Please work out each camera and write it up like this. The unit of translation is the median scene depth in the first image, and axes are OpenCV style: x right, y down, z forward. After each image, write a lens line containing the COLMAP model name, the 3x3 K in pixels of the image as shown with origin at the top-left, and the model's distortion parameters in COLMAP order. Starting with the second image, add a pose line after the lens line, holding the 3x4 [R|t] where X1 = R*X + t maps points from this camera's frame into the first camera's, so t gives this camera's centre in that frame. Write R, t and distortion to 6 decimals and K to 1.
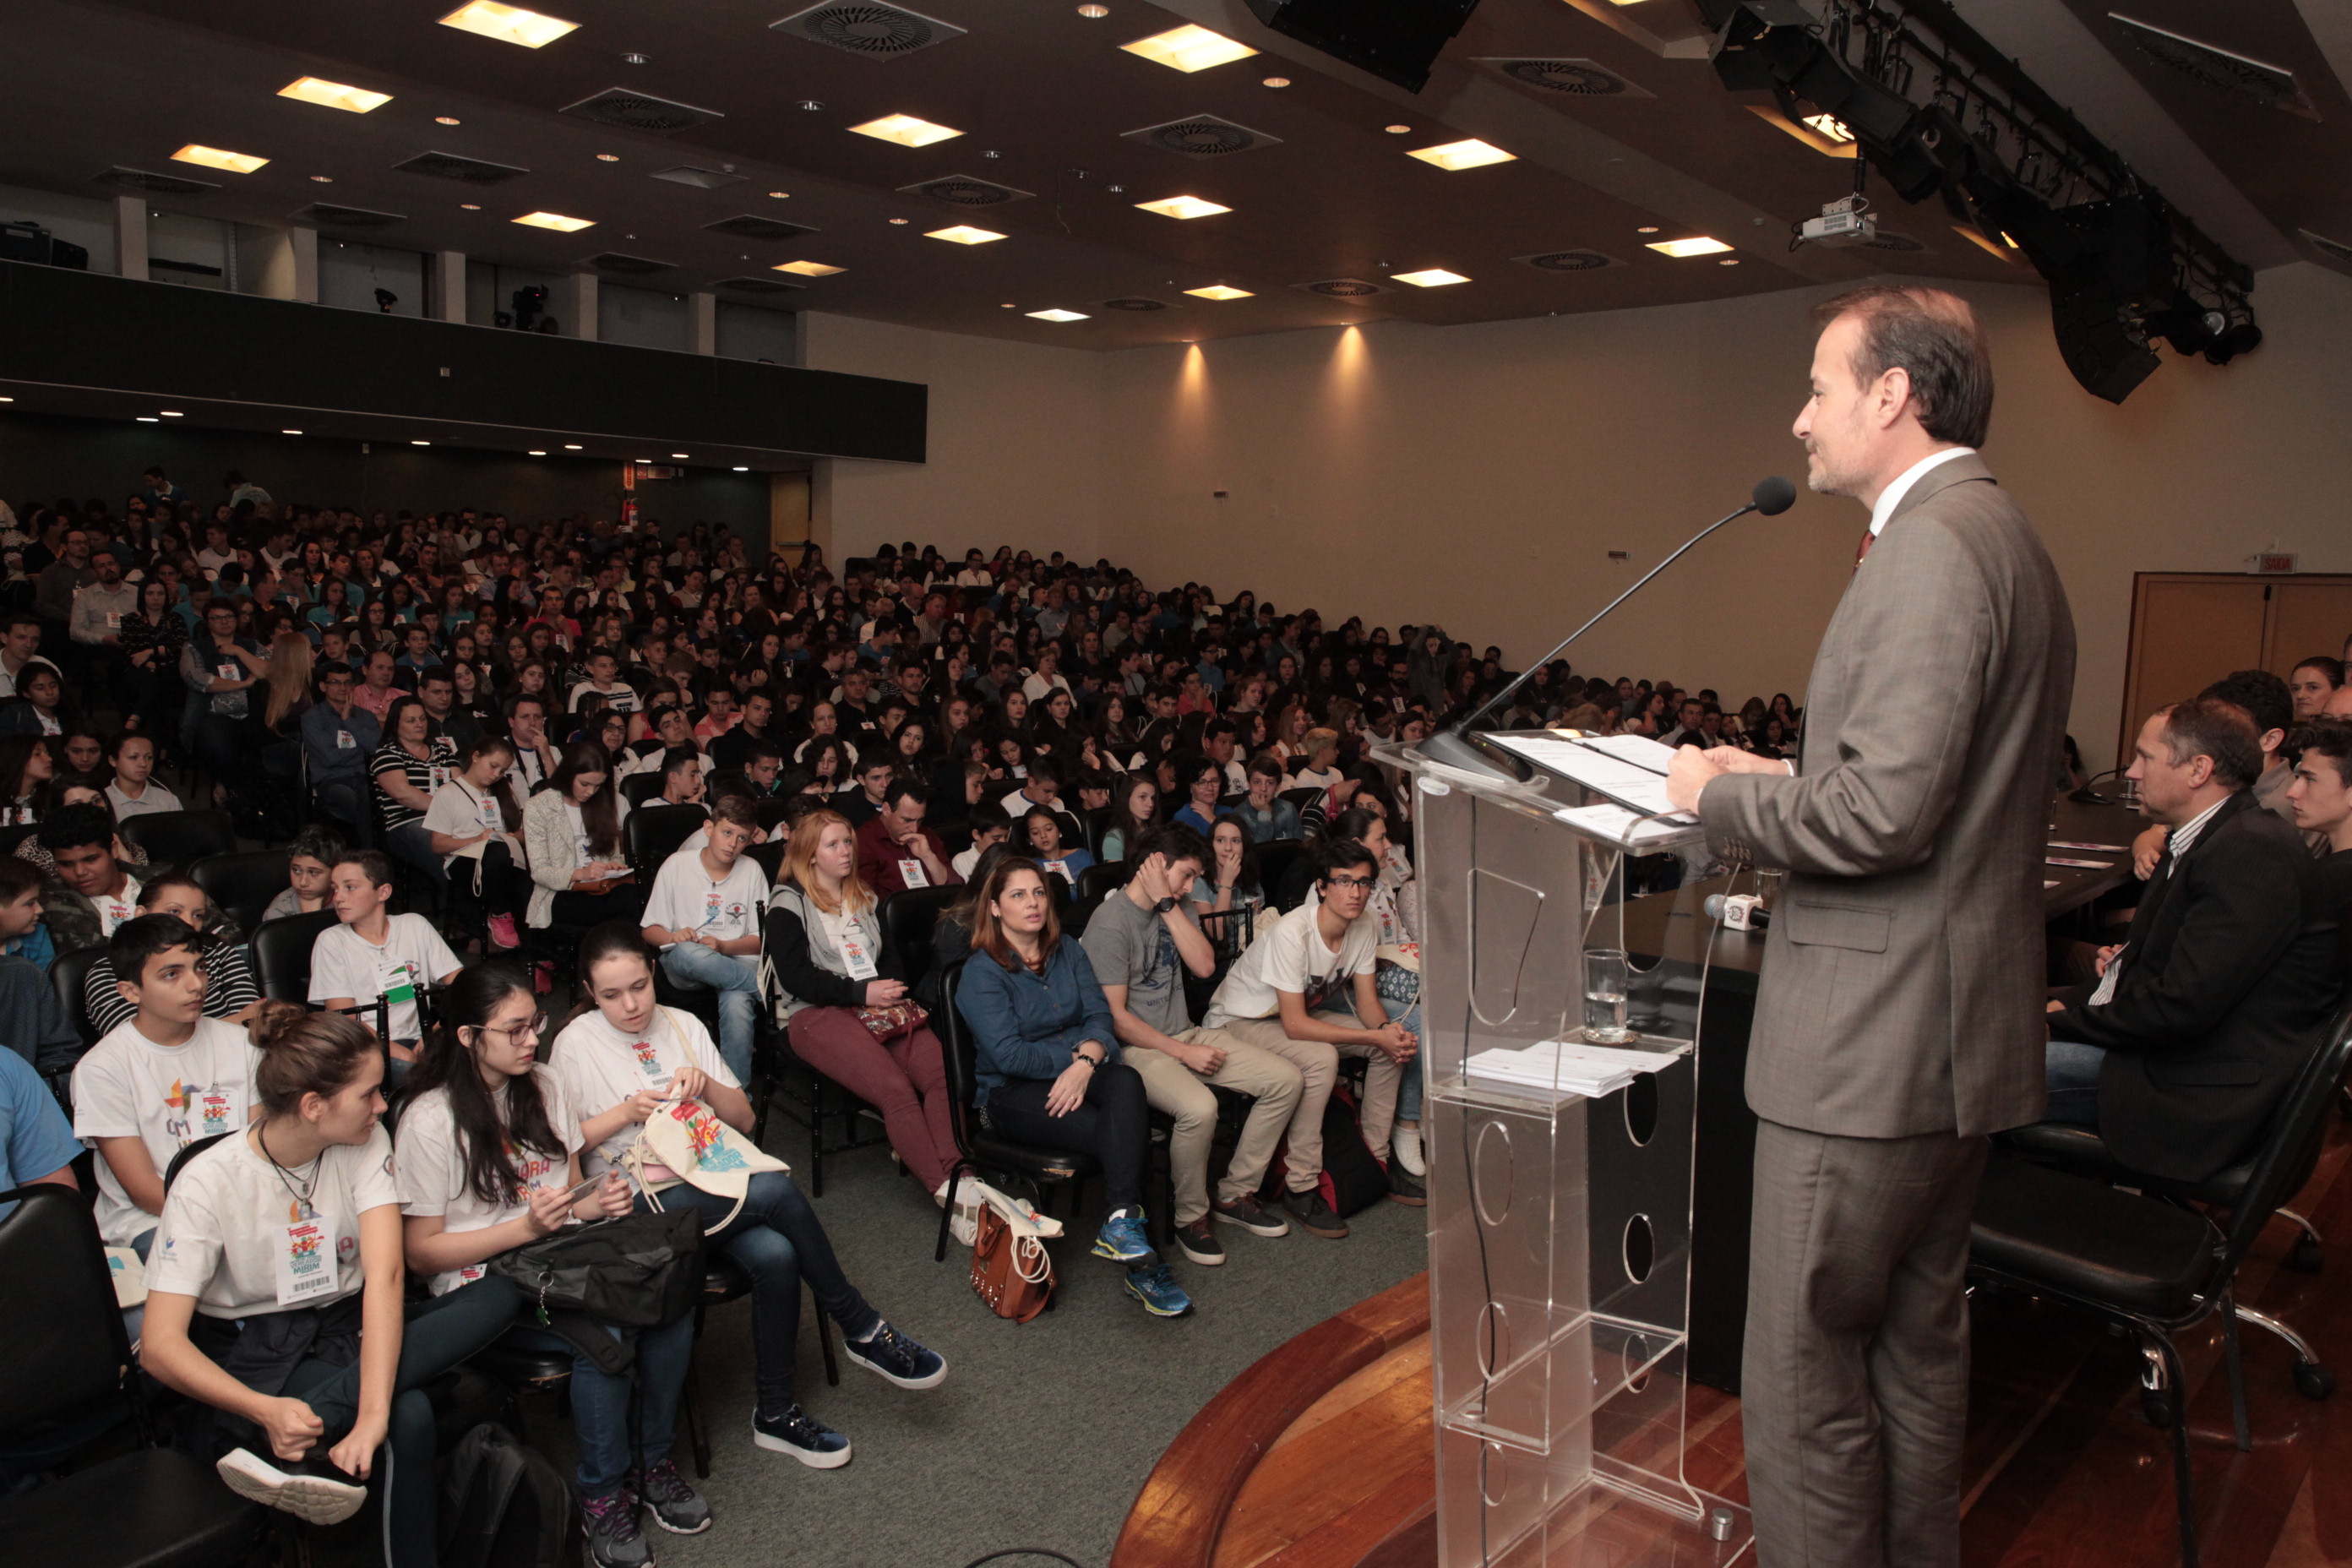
lens RADIAL K [[1620.0, 0, 1177.8], [0, 1620.0, 788.5], [0, 0, 1]] dist [-0.108084, 0.086080]
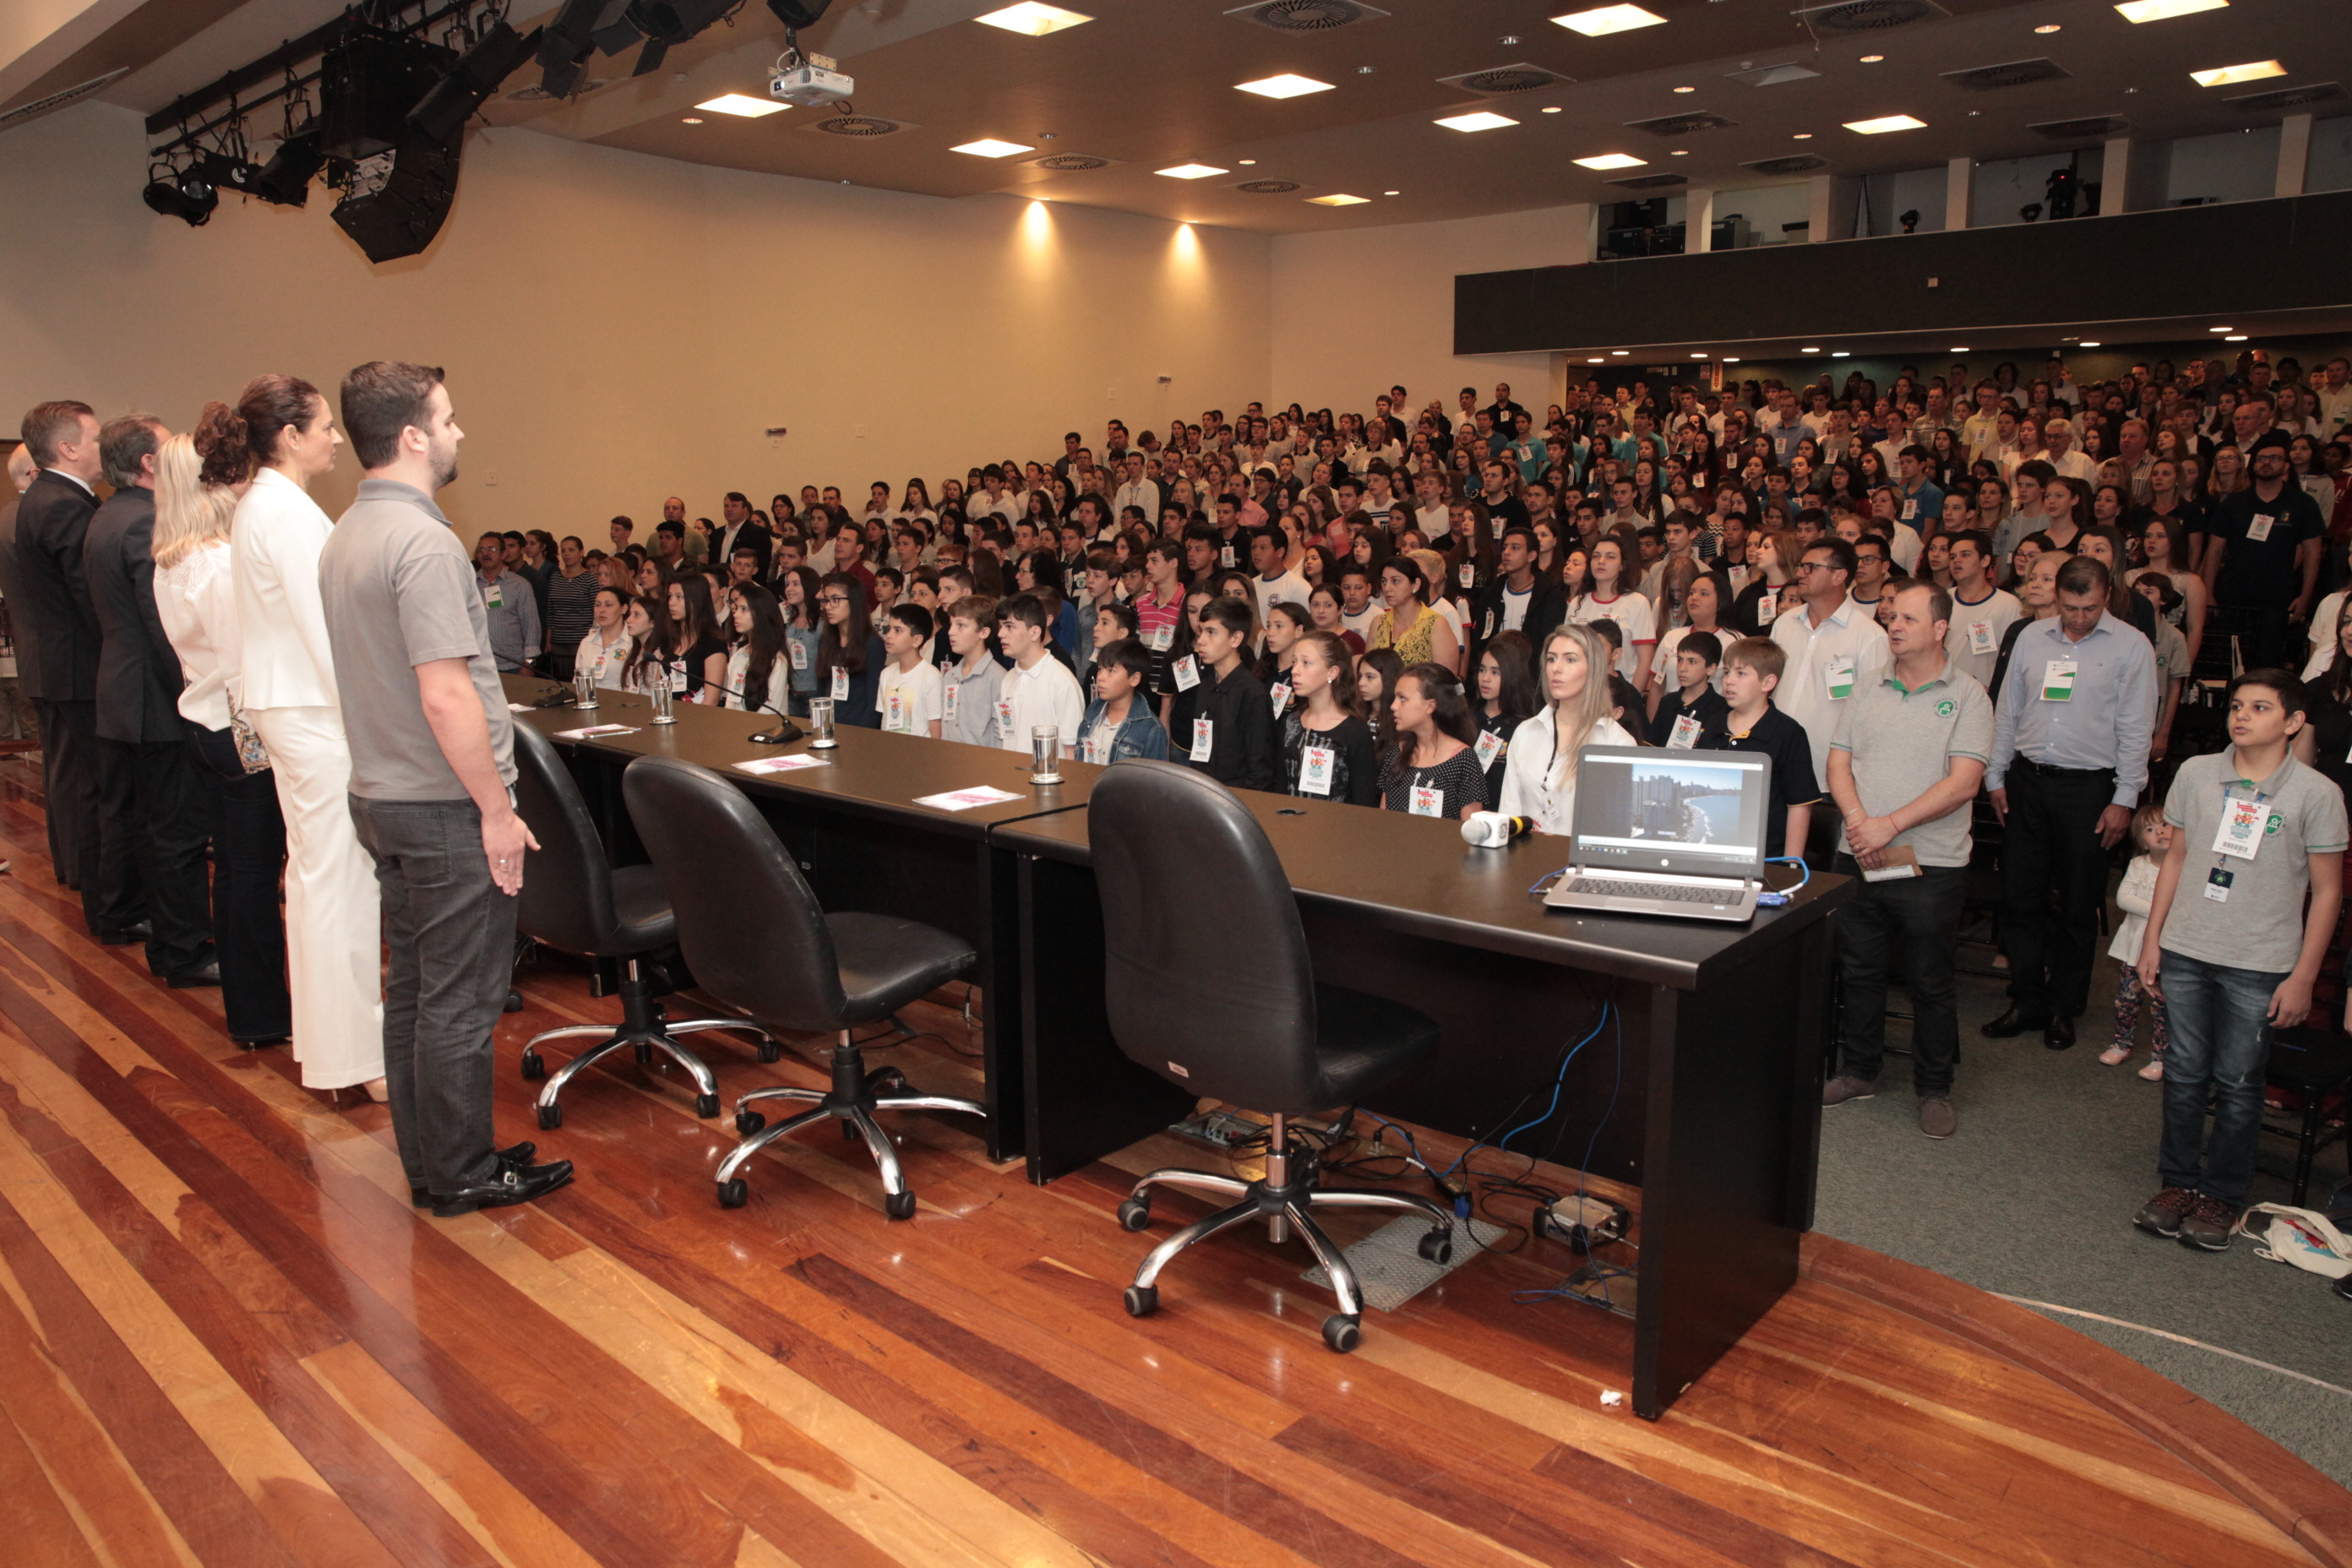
lens RADIAL K [[1611.5, 0, 1176.7], [0, 1611.5, 791.9], [0, 0, 1]] dist [-0.109247, 0.086829]
pose [[0.030136, 0.161248, -0.986454, 0.779132], [-0.108638, 0.981584, 0.157133, -0.060618], [0.993624, 0.102431, 0.047099, 0.668593]]
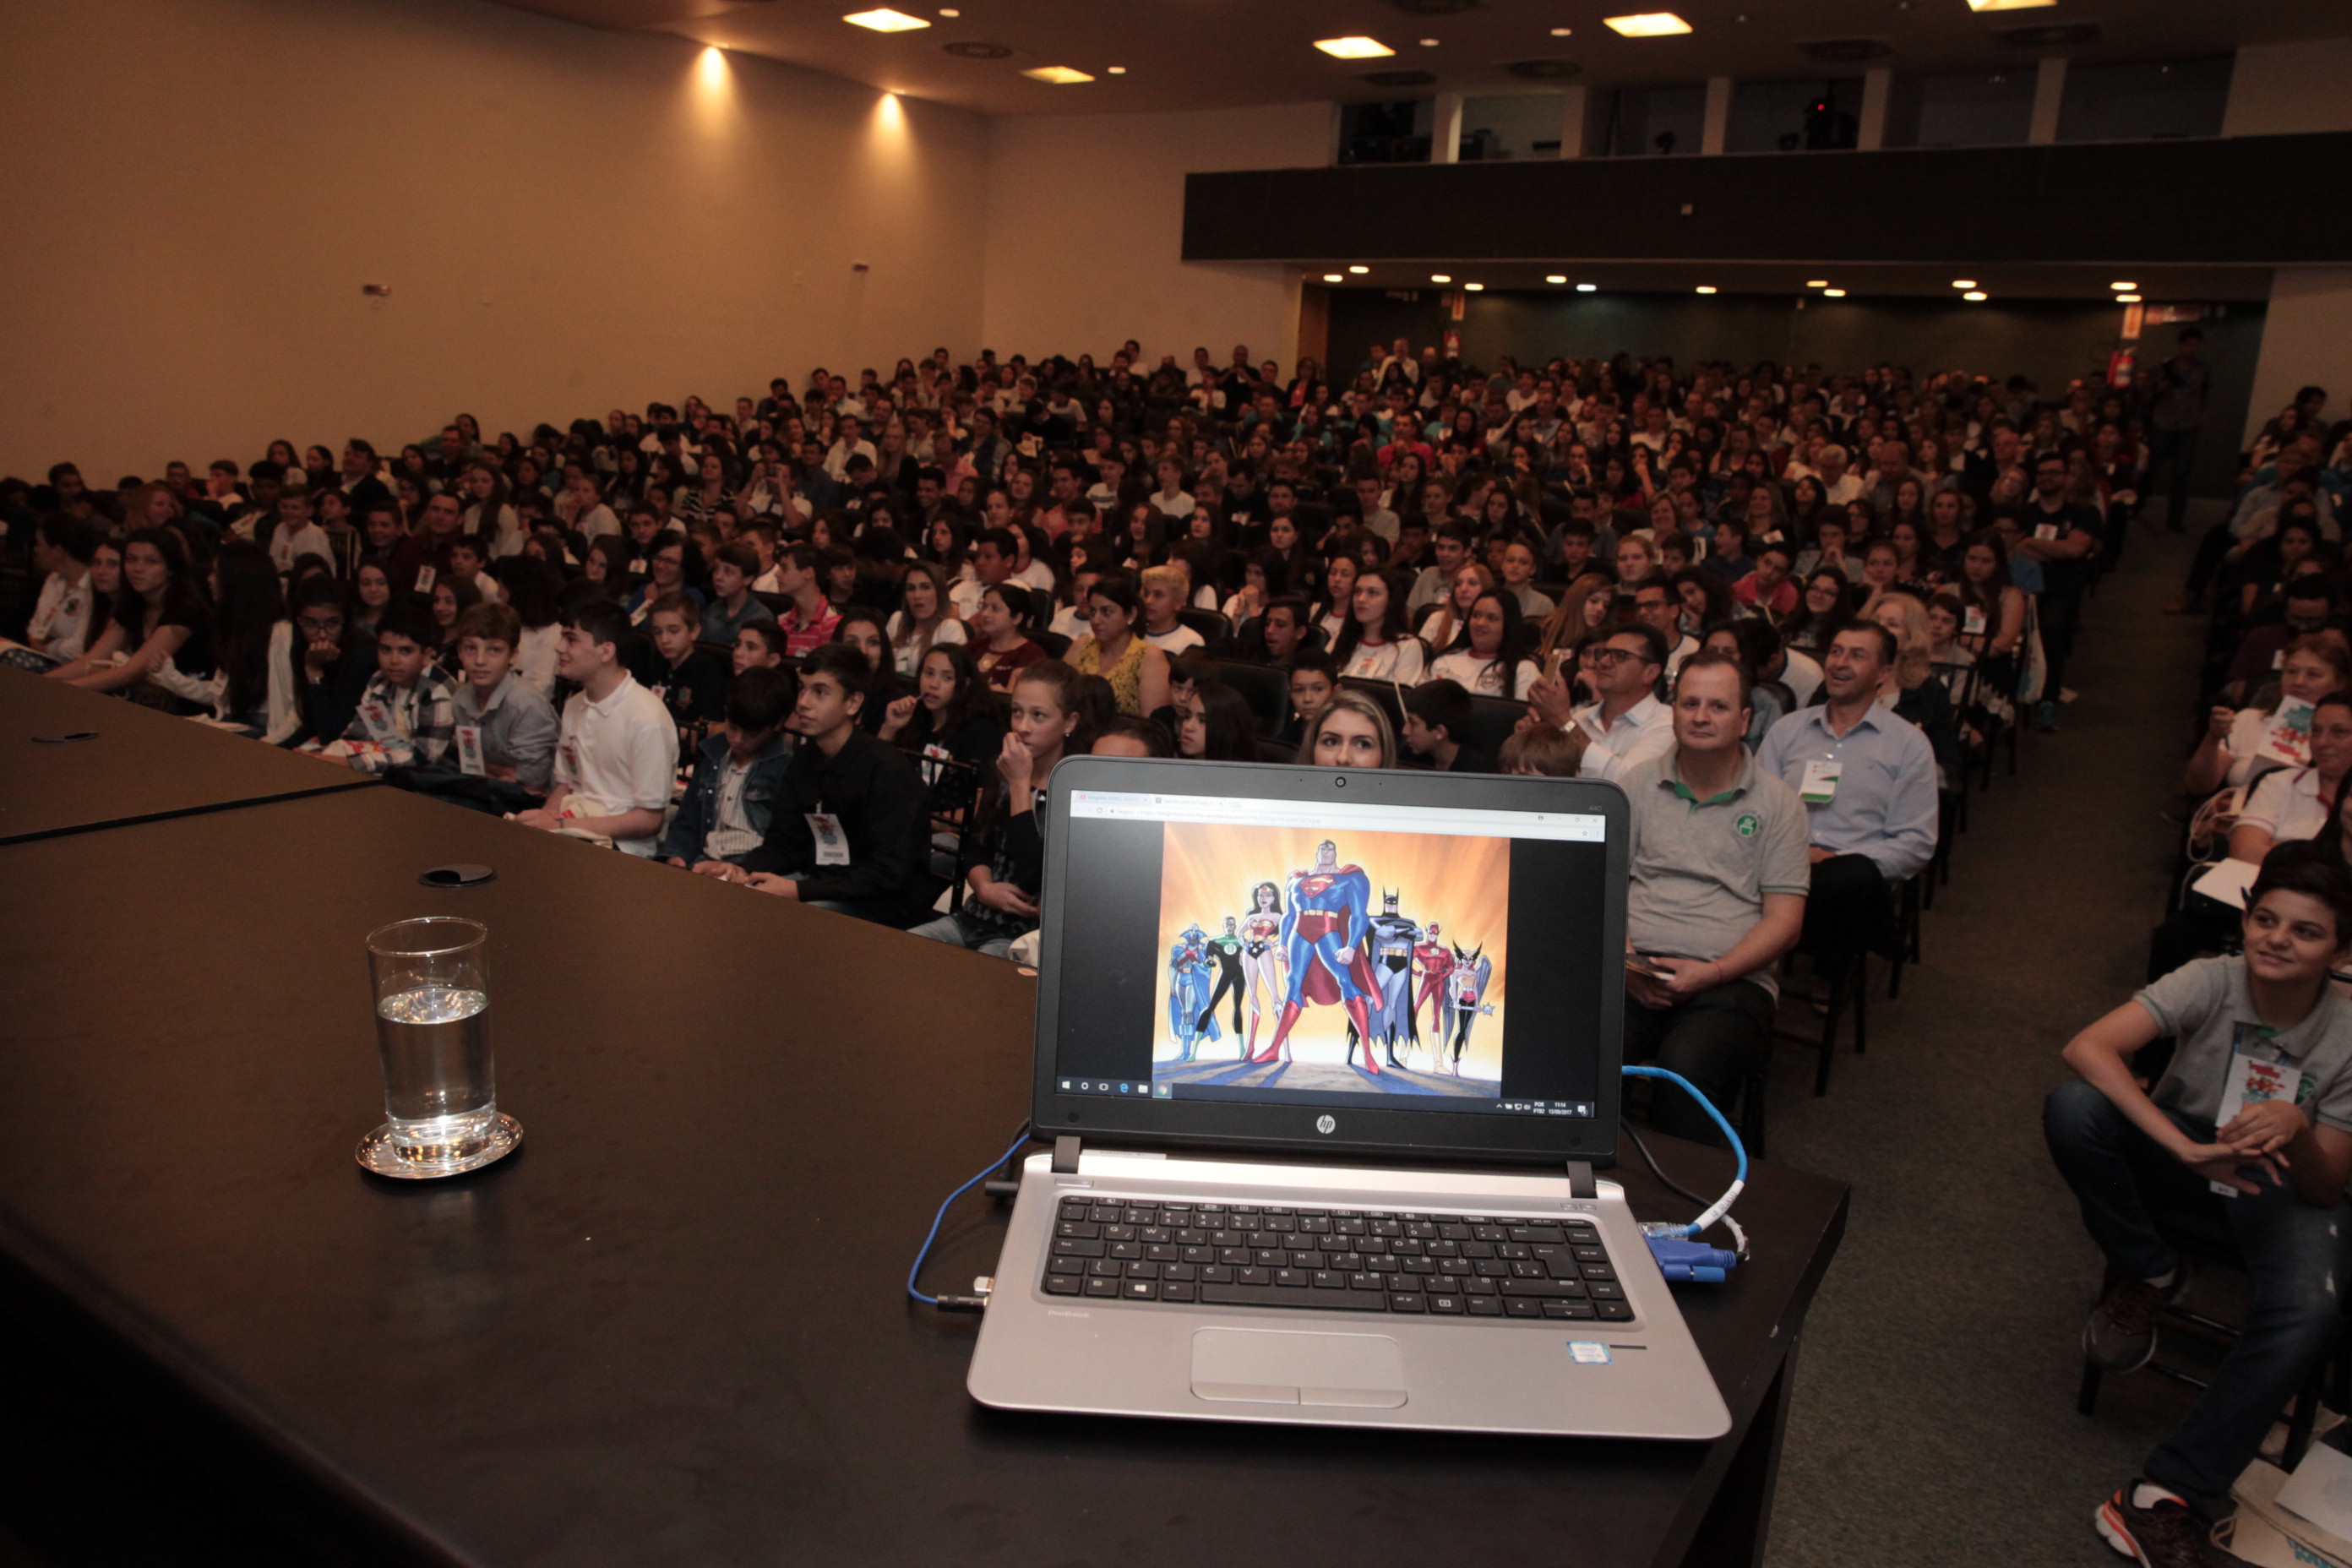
lens RADIAL K [[1599.1, 0, 1173.8], [0, 1599.1, 798.4], [0, 0, 1]] dist [-0.113242, 0.085412]
pose [[0.182485, 0.208122, -0.960929, 0.628620], [-0.159922, 0.970608, 0.179849, -0.049012], [0.970116, 0.120854, 0.210405, 0.725727]]
